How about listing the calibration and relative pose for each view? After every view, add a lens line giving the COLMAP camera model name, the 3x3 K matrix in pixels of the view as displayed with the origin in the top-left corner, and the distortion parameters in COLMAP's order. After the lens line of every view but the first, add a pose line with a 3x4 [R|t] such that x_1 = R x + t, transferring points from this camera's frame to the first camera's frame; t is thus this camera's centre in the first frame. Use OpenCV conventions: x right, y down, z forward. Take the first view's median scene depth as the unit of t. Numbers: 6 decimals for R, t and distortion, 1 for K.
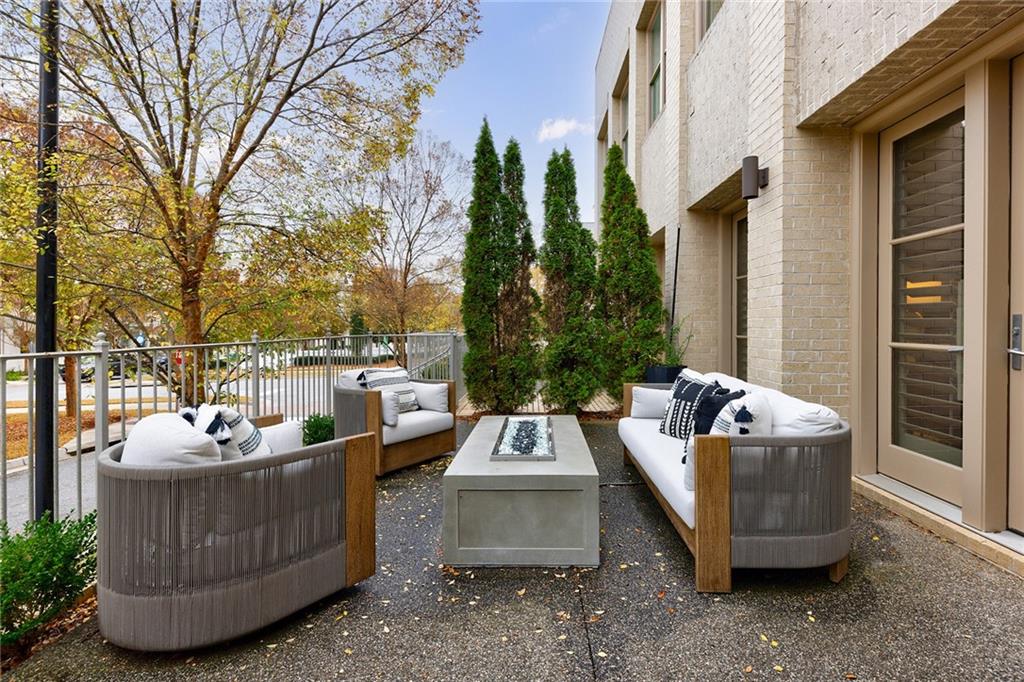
lens RADIAL K [[470.1, 0, 514.7], [0, 470.1, 333.7], [0, 0, 1]] dist [-0.000901, -0.000330]
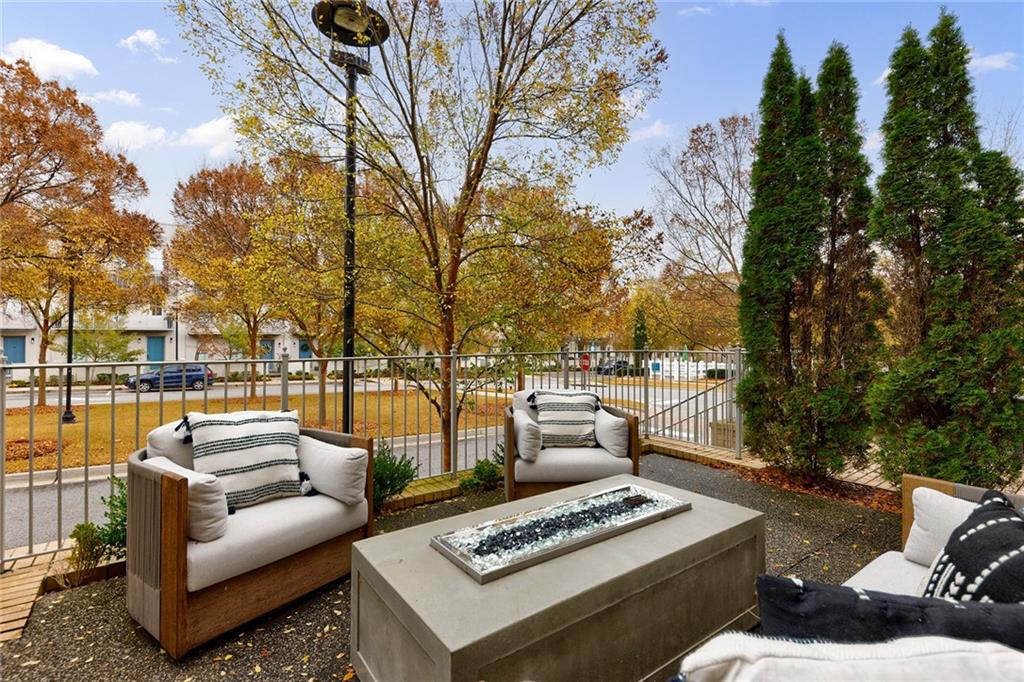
lens RADIAL K [[470.1, 0, 510.9], [0, 470.1, 337.4], [0, 0, 1]] dist [-0.000901, -0.000330]
pose [[0.608662, 0.003118, -0.793424, 0.249661], [-0.012205, 0.999911, -0.005433, -0.012850], [0.793336, 0.012990, 0.608646, 0.295663]]
